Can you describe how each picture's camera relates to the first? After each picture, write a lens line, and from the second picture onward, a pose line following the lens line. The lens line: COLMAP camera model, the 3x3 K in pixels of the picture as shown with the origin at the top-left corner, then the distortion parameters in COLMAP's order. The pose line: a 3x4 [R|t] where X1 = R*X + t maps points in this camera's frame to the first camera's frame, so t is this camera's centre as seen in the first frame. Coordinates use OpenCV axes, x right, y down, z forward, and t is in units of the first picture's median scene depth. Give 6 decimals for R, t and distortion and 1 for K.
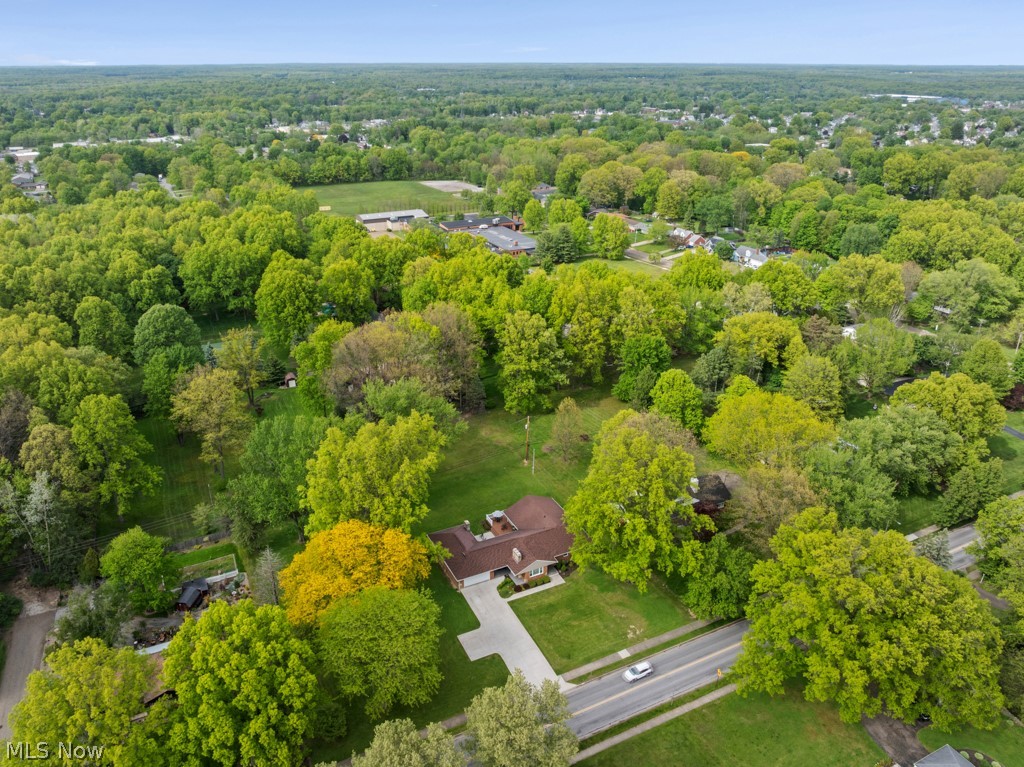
lens RADIAL K [[714.7, 0, 512.0], [0, 714.7, 383.5], [0, 0, 1]] dist [-0.002777, -0.000141]
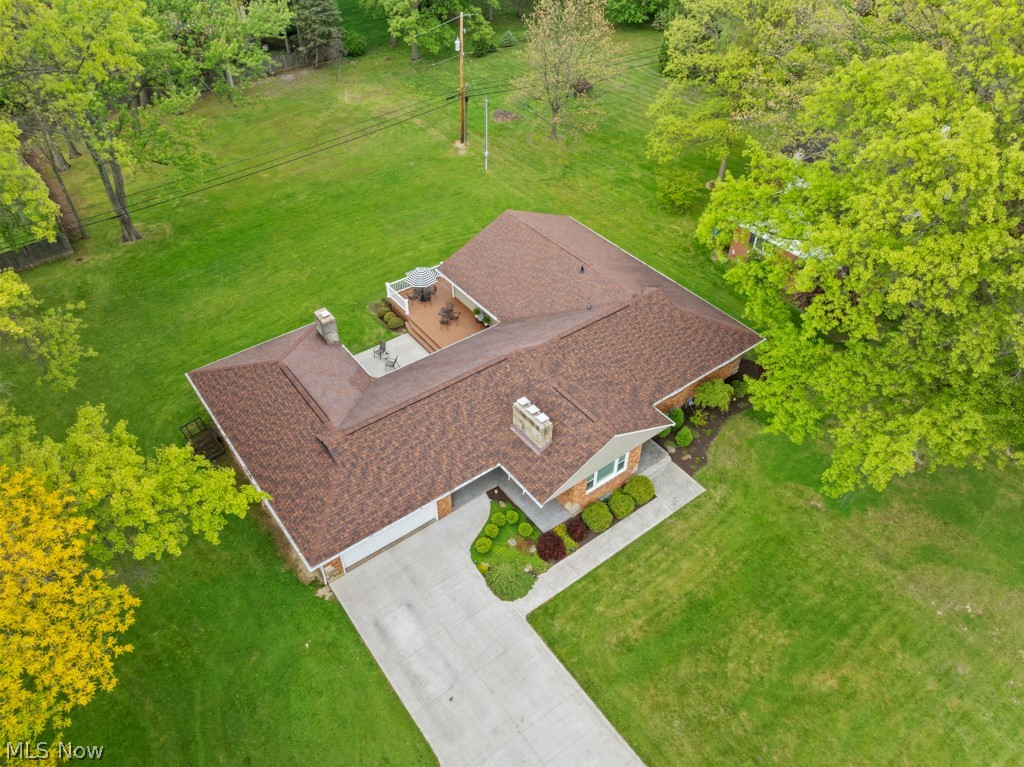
lens RADIAL K [[714.7, 0, 512.0], [0, 714.7, 383.5], [0, 0, 1]] dist [-0.002777, -0.000141]
pose [[0.982145, -0.123977, 0.141493, -0.035192], [0.071627, 0.941915, 0.328125, 0.140306], [-0.173954, -0.312132, 0.933977, 0.760892]]
